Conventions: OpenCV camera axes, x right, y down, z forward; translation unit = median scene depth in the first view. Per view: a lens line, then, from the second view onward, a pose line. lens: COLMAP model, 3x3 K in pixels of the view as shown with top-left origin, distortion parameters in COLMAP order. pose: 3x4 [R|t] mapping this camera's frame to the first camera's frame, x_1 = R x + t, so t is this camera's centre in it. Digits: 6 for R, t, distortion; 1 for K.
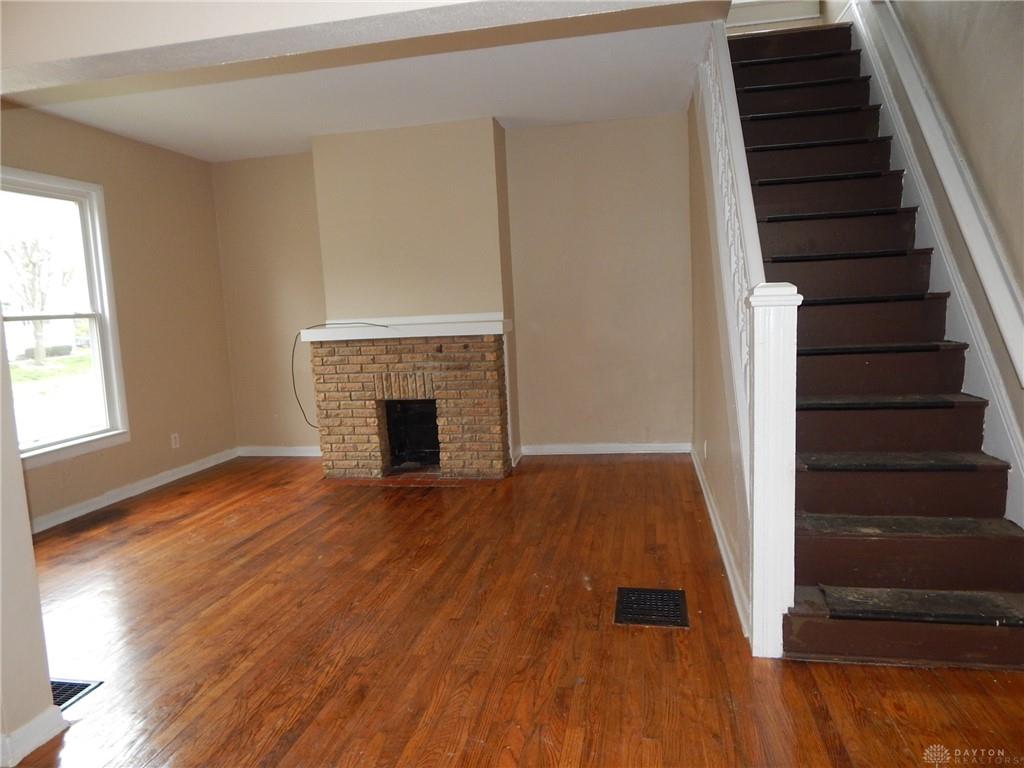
lens RADIAL K [[679.9, 0, 508.2], [0, 679.9, 379.0], [0, 0, 1]] dist [0.015593, -0.004680]
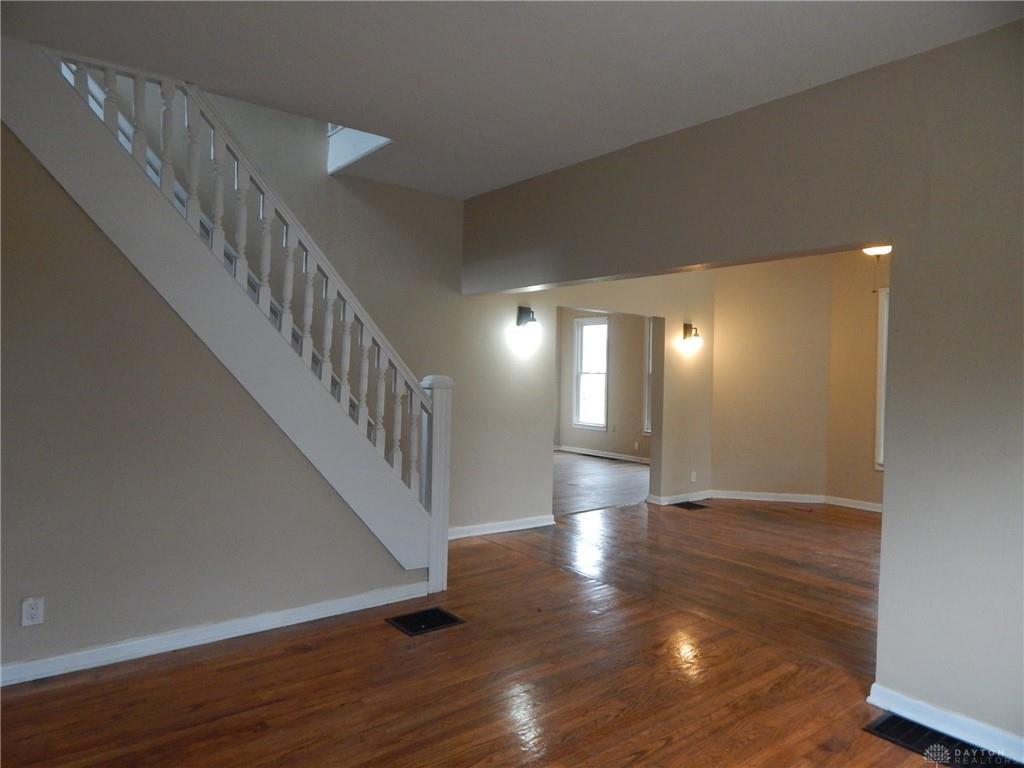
lens RADIAL K [[679.9, 0, 514.6], [0, 679.9, 378.9], [0, 0, 1]] dist [0.015593, -0.004680]
pose [[-0.763417, 0.011727, 0.645799, -0.424315], [0.080955, 0.993688, 0.077655, -0.115573], [-0.640813, 0.111564, -0.759548, 1.023037]]
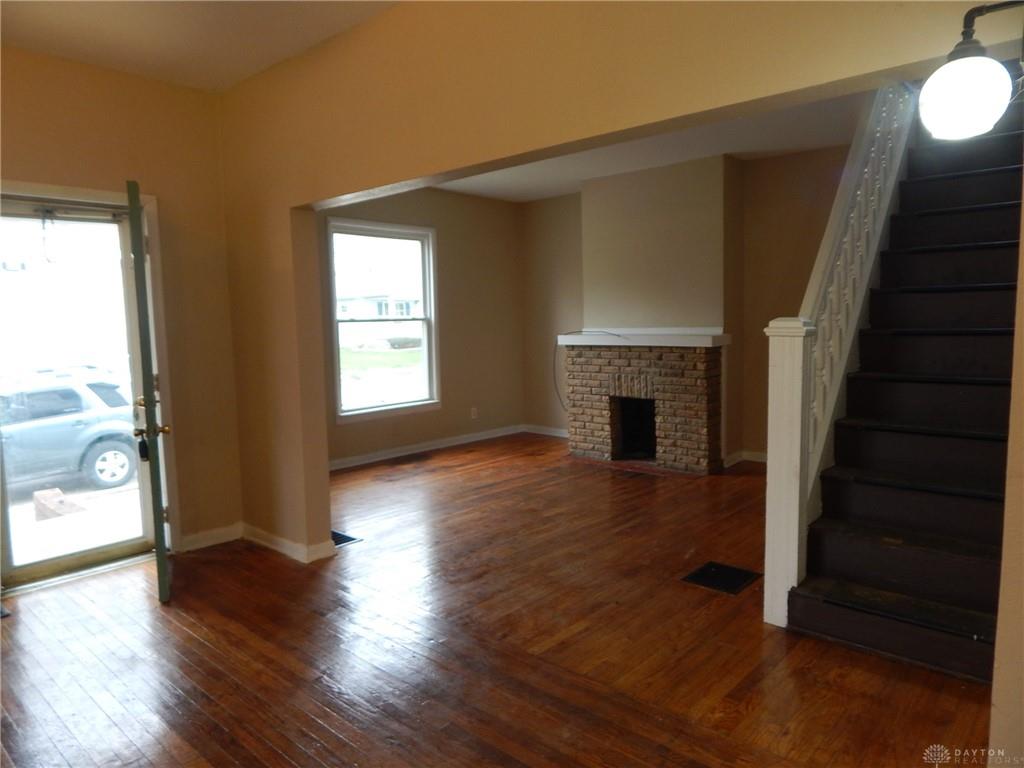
lens RADIAL K [[679.9, 0, 509.5], [0, 679.9, 385.2], [0, 0, 1]] dist [0.015593, -0.004680]
pose [[0.863281, 0.082091, -0.498004, 0.259397], [-0.079978, 0.996467, 0.025617, -0.005174], [0.498347, 0.017715, 0.866797, -0.141224]]
